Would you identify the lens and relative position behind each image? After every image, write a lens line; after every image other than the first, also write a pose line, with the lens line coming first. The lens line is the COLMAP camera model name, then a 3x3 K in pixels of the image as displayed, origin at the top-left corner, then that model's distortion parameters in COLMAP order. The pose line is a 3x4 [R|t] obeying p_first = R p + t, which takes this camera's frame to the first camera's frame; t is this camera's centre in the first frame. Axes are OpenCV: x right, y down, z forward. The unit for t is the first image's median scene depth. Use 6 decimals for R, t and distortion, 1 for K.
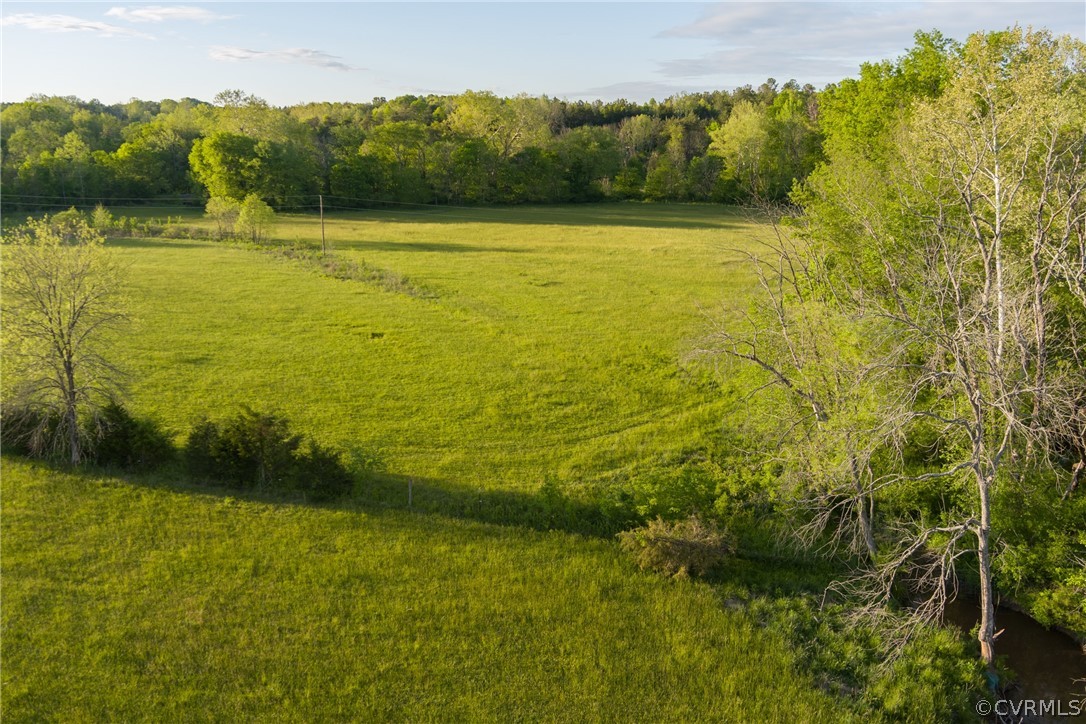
lens RADIAL K [[889.7, 0, 543.0], [0, 889.7, 362.0], [0, 0, 1]] dist [-0.060647, 0.015692]
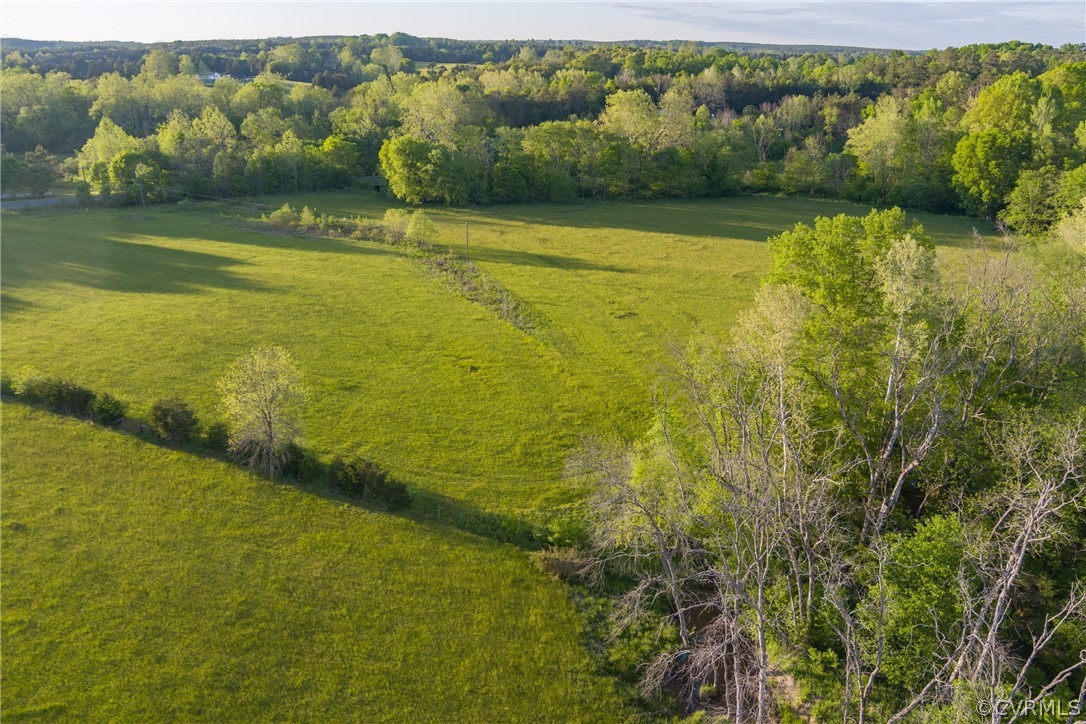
lens RADIAL K [[889.7, 0, 543.0], [0, 889.7, 362.0], [0, 0, 1]] dist [-0.060647, 0.015692]
pose [[0.975053, 0.073170, -0.209567, 0.290446], [-0.054914, 0.994276, 0.091648, -0.234459], [0.215073, -0.077854, 0.973490, -0.492568]]
